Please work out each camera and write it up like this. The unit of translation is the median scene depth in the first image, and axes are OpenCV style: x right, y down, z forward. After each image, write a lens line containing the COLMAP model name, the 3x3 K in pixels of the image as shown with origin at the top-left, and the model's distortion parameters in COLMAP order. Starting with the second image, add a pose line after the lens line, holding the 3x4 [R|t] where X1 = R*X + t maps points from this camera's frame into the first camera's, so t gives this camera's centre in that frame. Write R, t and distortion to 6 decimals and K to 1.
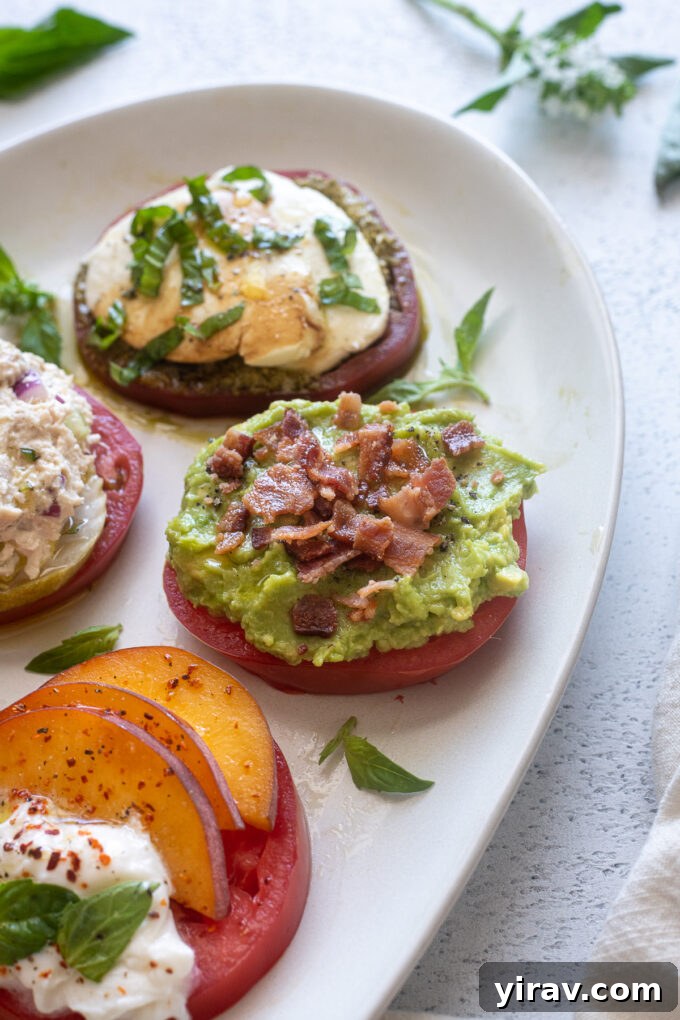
lens RADIAL K [[1711.5, 0, 336.5], [0, 1711.5, 520.1], [0, 0, 1]] dist [-0.014140, 0.000000]
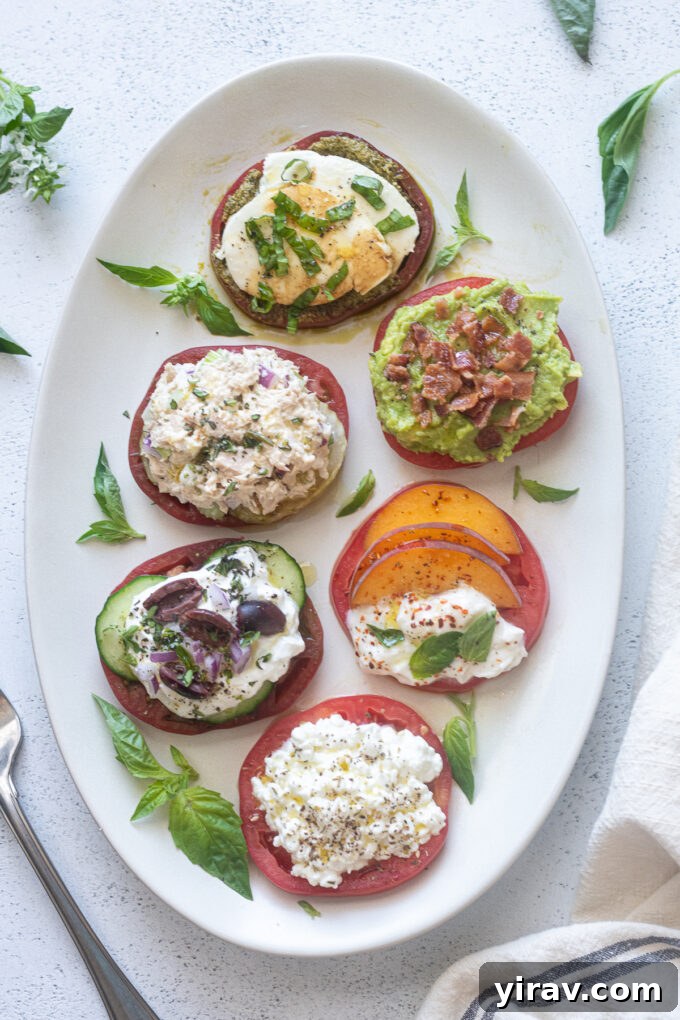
lens RADIAL K [[1903.3, 0, 341.1], [0, 1903.3, 518.0], [0, 0, 1]] dist [-0.000138, 0.000000]
pose [[0.887603, -0.453972, 0.077911, -0.338025], [0.359533, 0.788575, 0.498884, -0.916762], [-0.287918, -0.414800, 0.863159, -0.729028]]
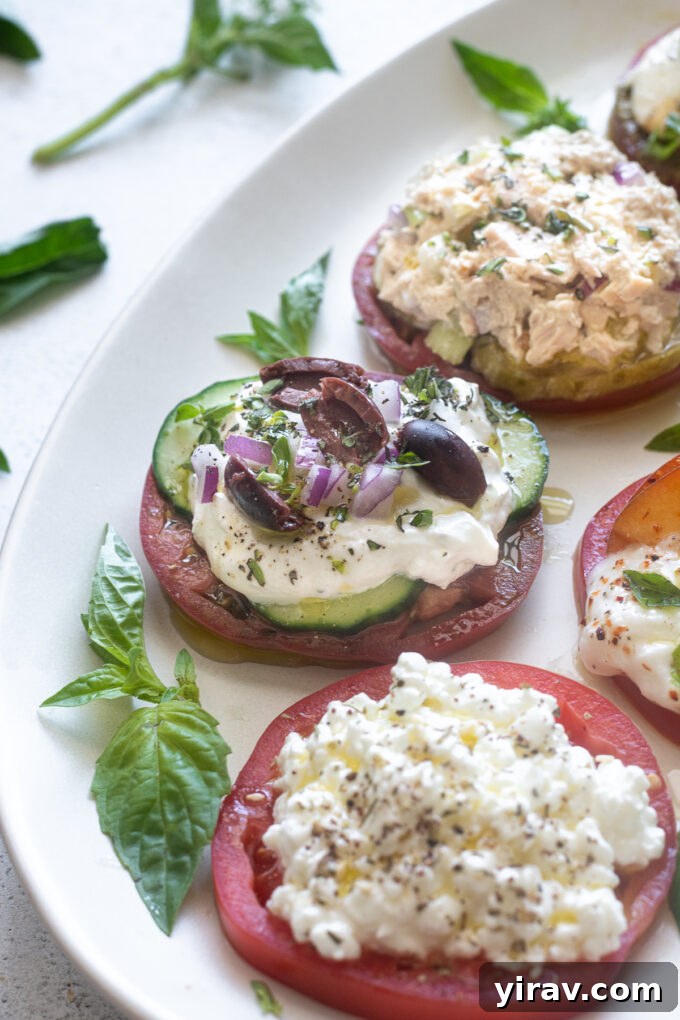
lens RADIAL K [[1903.3, 0, 351.0], [0, 1903.3, 482.0], [0, 0, 1]] dist [-0.000138, 0.000000]
pose [[0.999674, -0.017937, -0.018188, -0.336971], [0.016270, 0.995988, -0.088000, 0.203464], [0.019694, 0.087675, 0.995954, -0.098241]]
